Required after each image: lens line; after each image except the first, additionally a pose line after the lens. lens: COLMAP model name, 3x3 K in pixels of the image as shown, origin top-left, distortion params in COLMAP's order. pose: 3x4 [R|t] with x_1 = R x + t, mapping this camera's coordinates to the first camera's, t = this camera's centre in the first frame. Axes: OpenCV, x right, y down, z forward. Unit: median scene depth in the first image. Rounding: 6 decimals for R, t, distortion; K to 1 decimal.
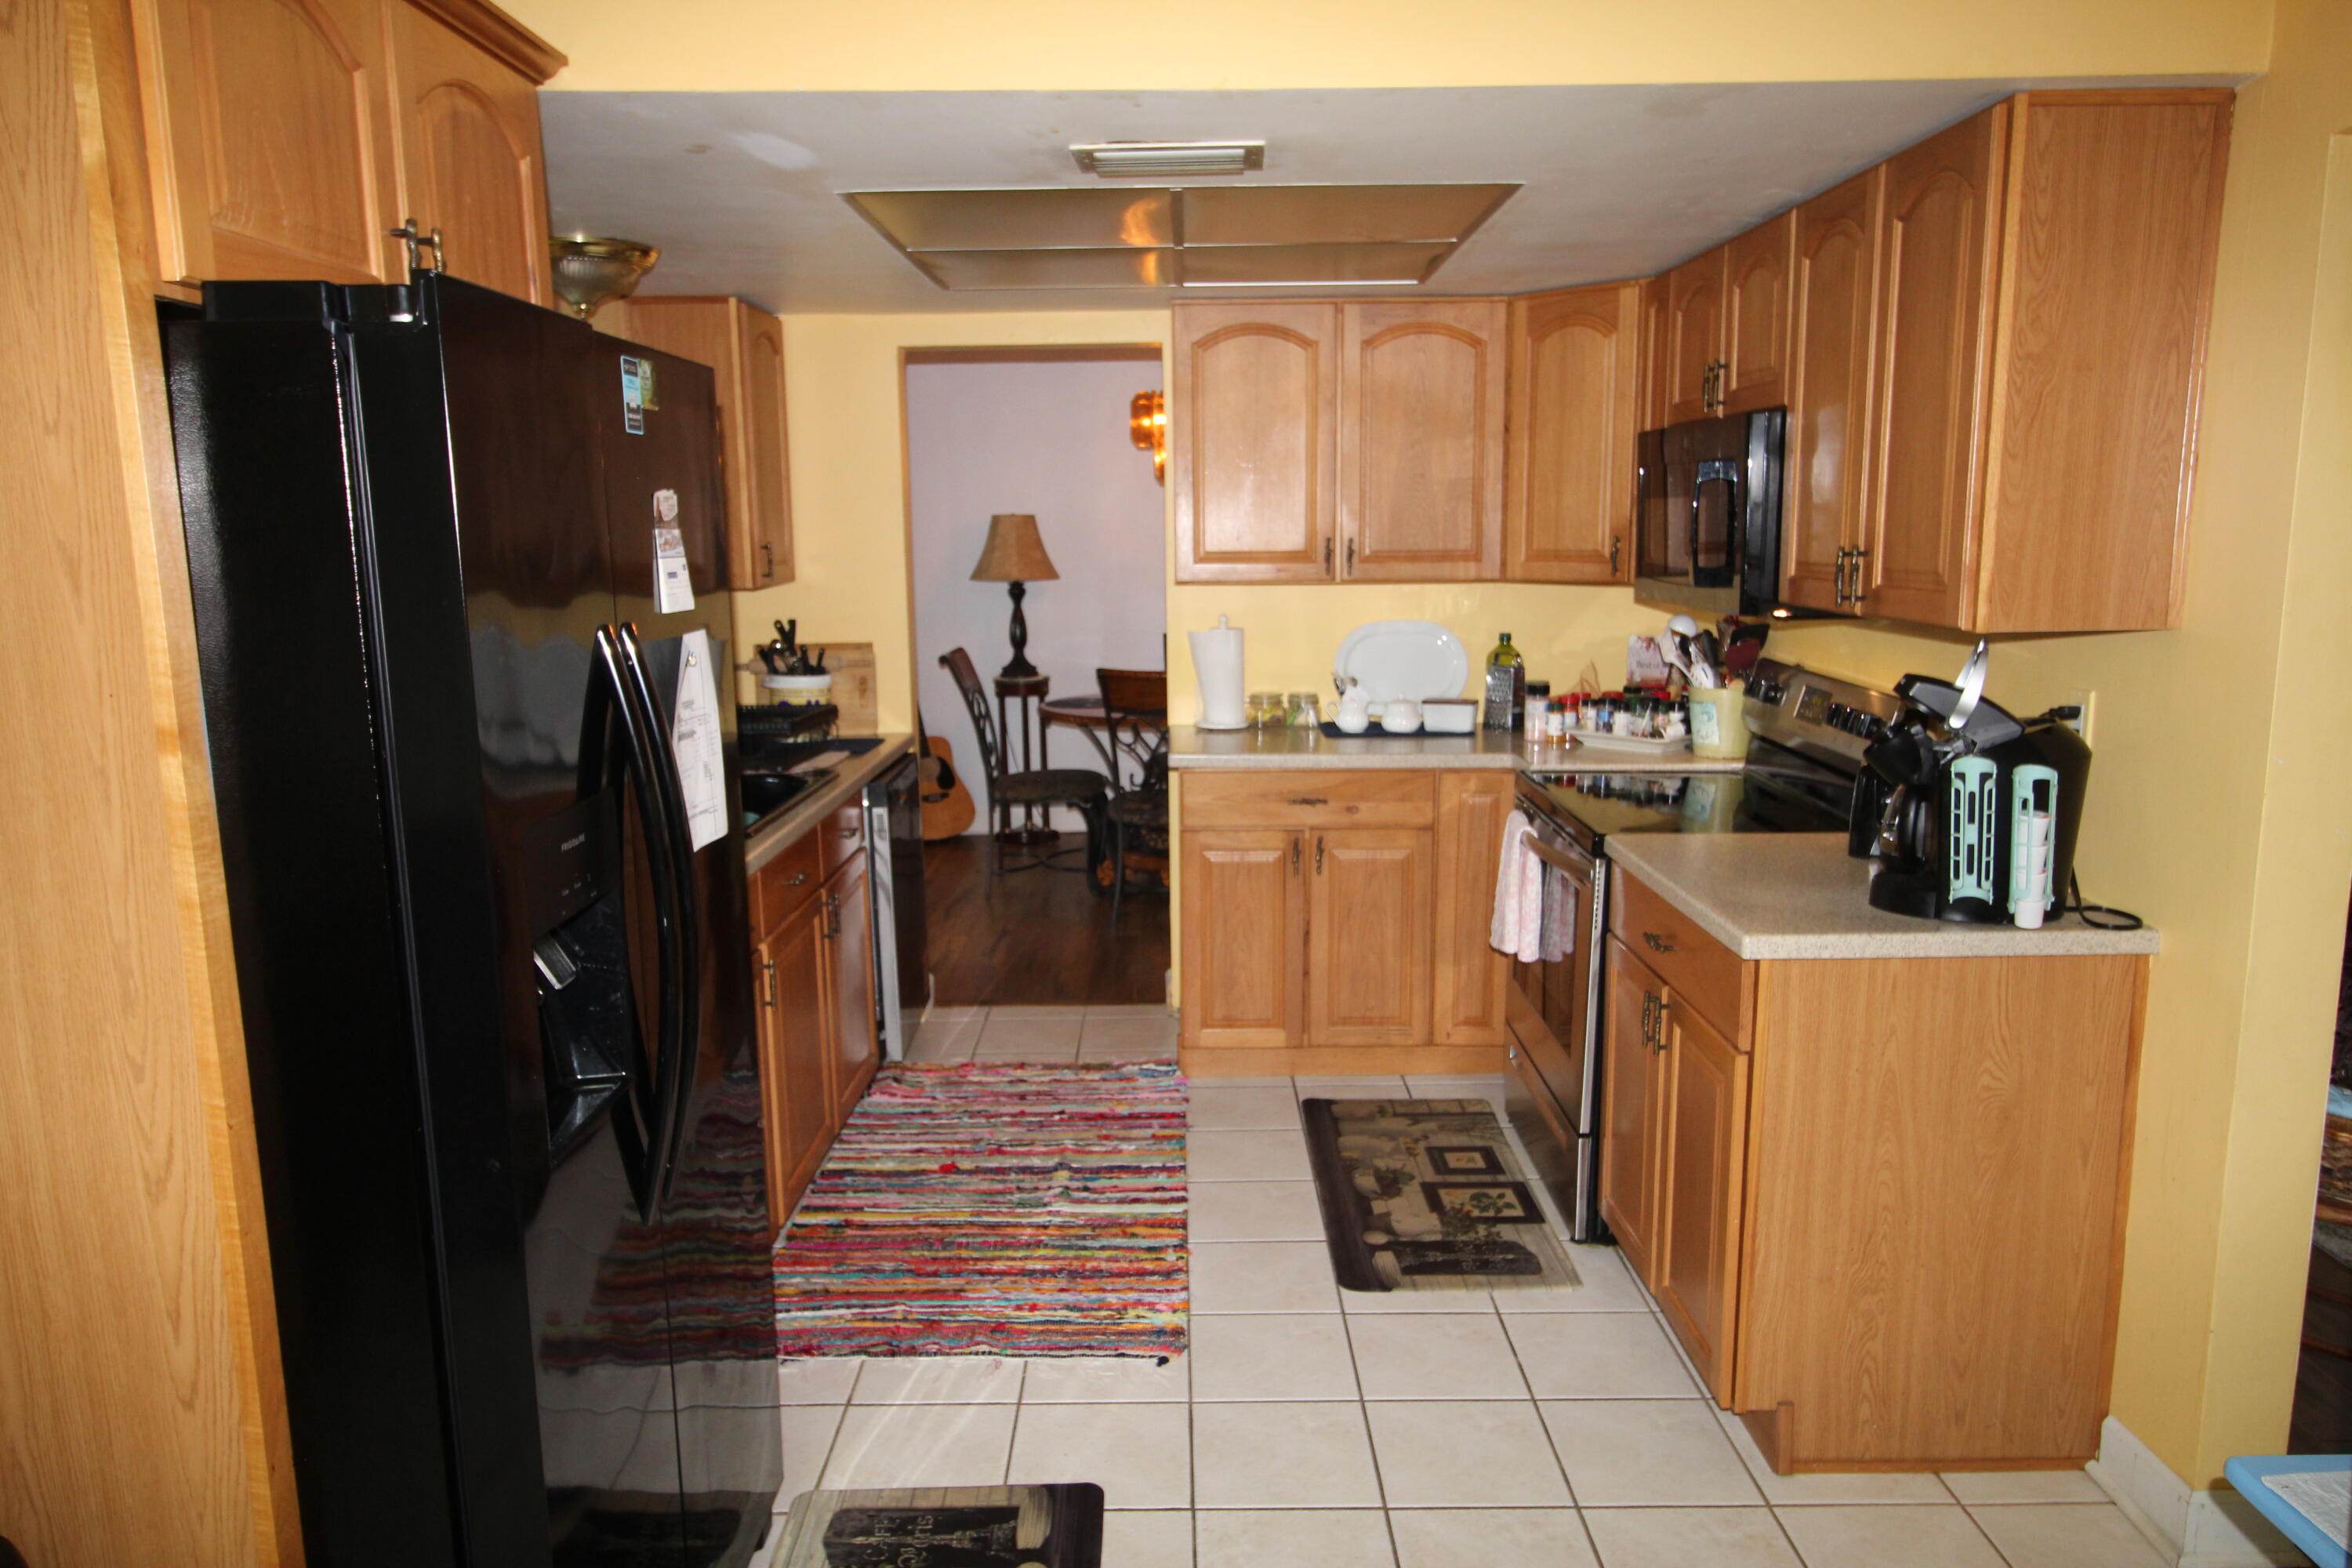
lens RADIAL K [[1581.7, 0, 1175.2], [0, 1581.7, 781.8], [0, 0, 1]] dist [-0.000238, -0.000510]
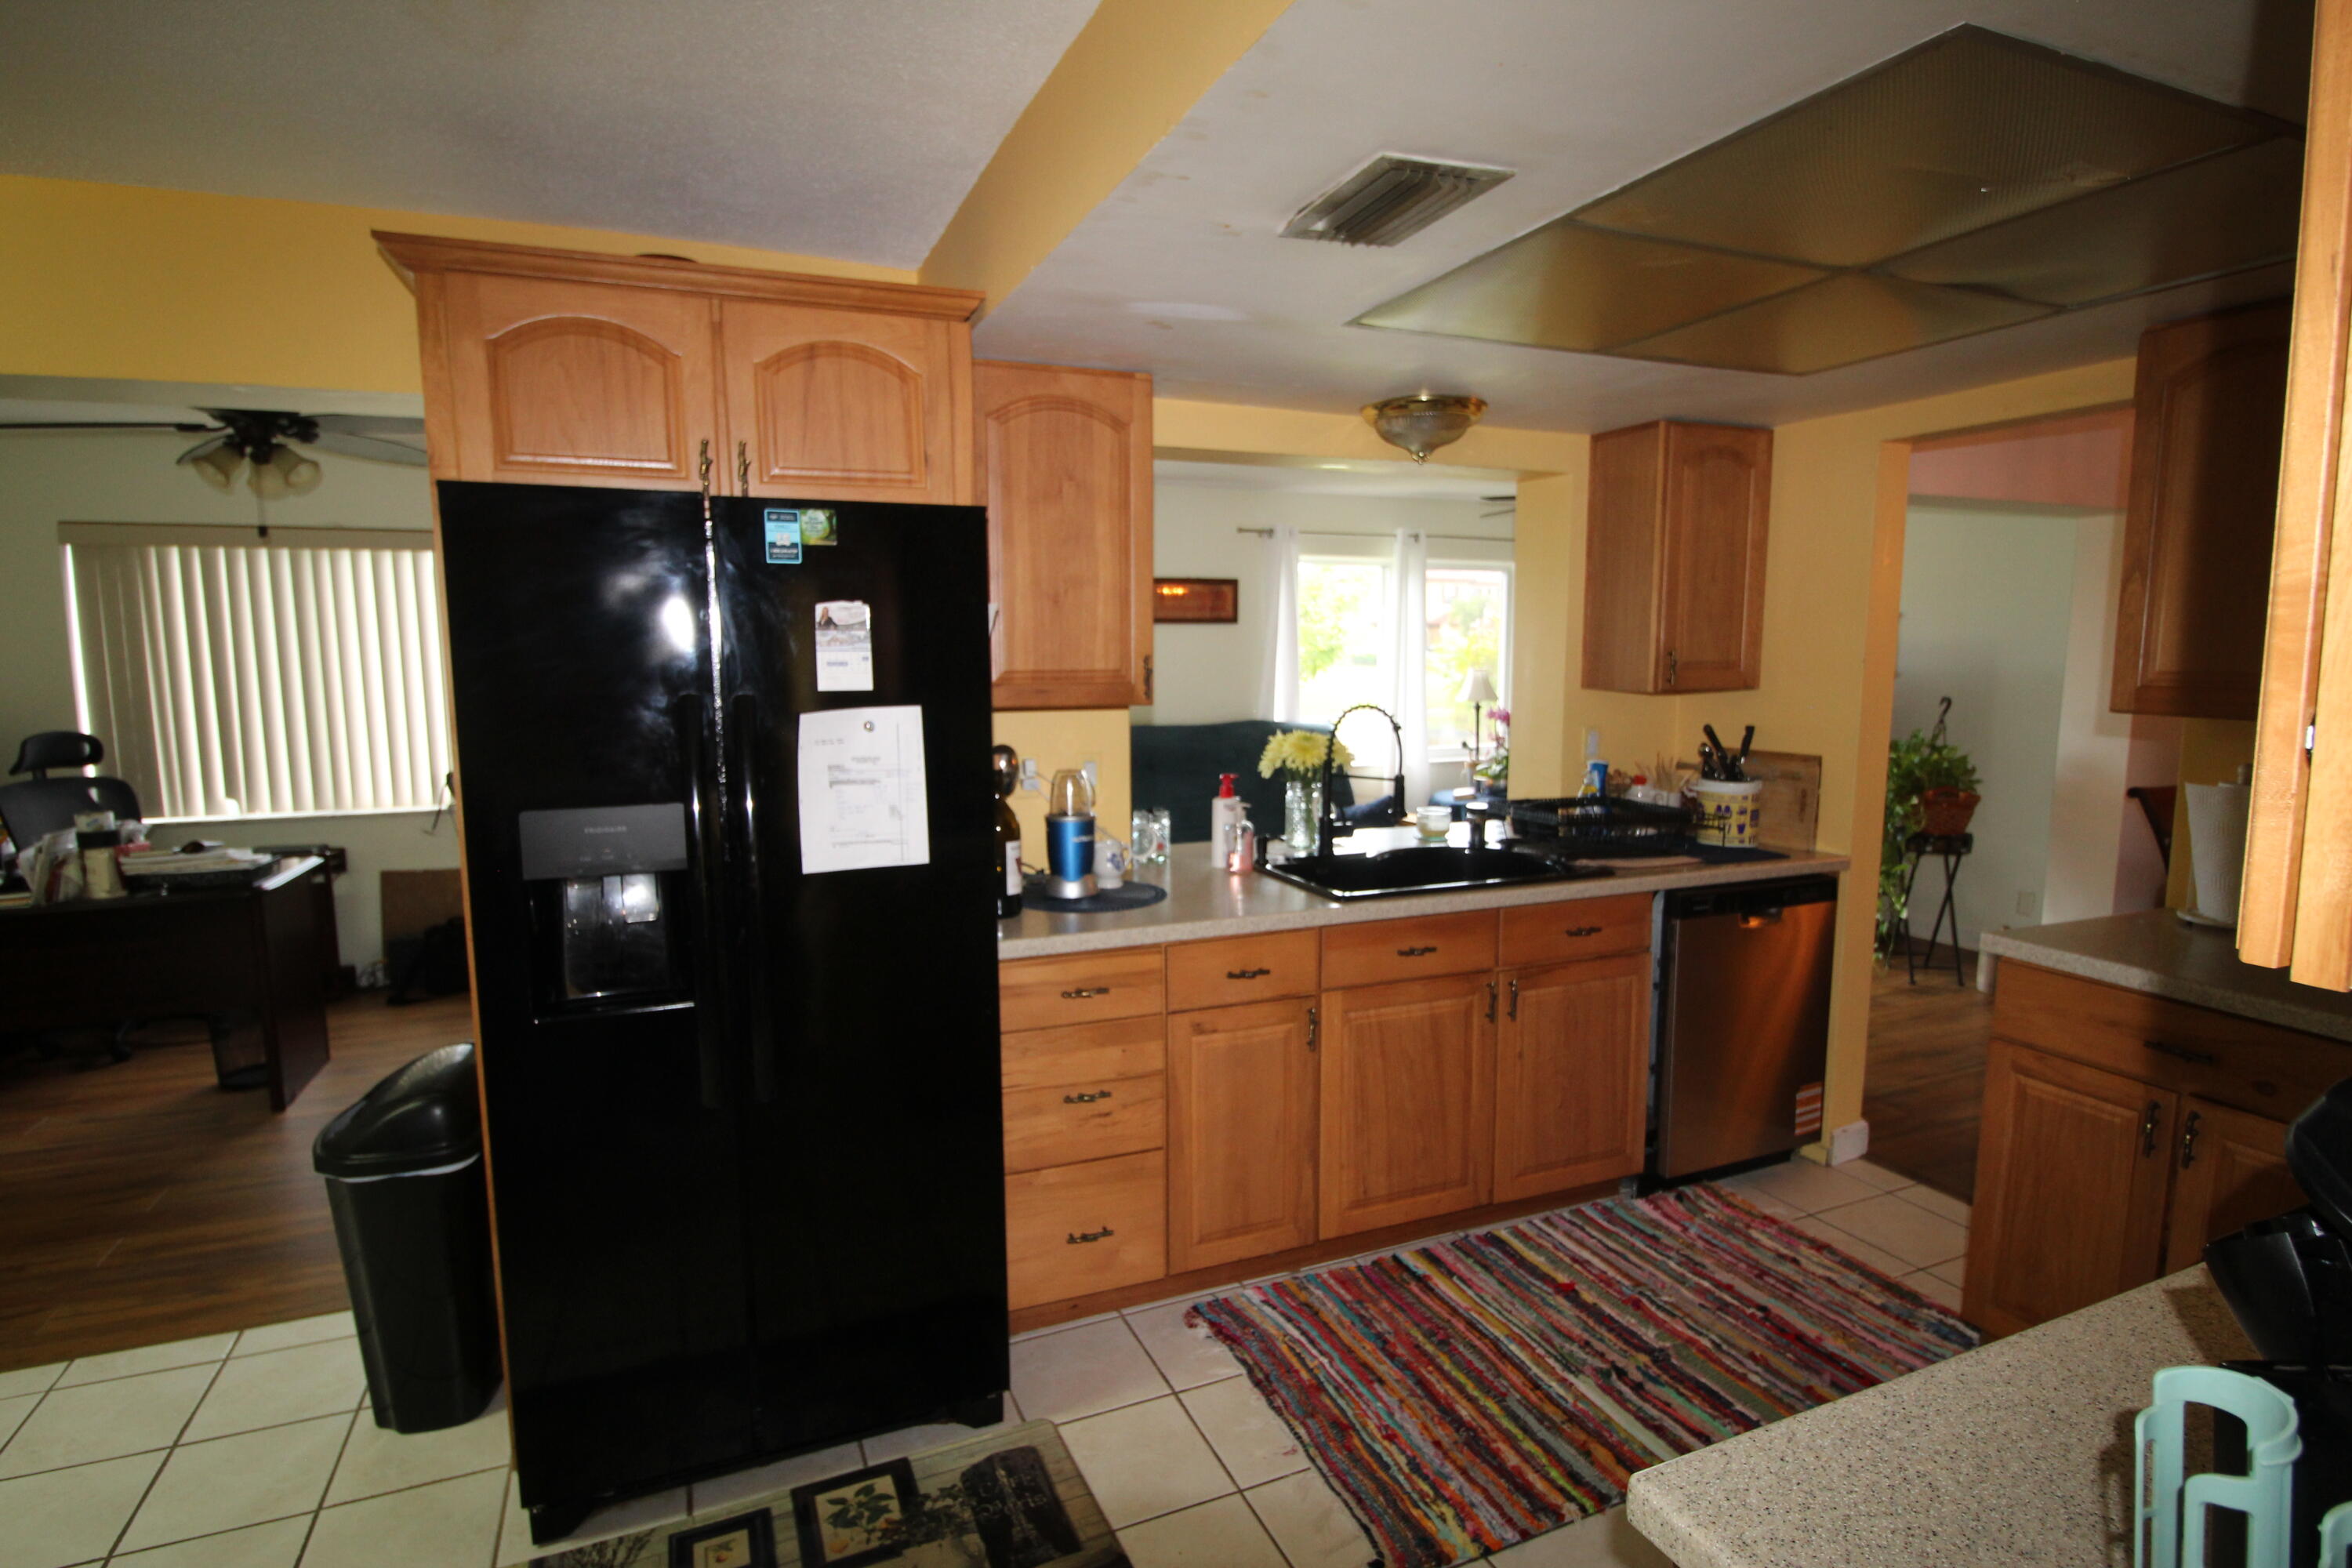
lens RADIAL K [[1194.9, 0, 1176.8], [0, 1194.9, 784.5], [0, 0, 1]] dist [-0.003746, -0.000467]
pose [[0.392303, 0.124796, -0.911331, 0.403974], [-0.155457, 0.985497, 0.068032, -0.076697], [0.906604, 0.114983, 0.406014, 0.458830]]
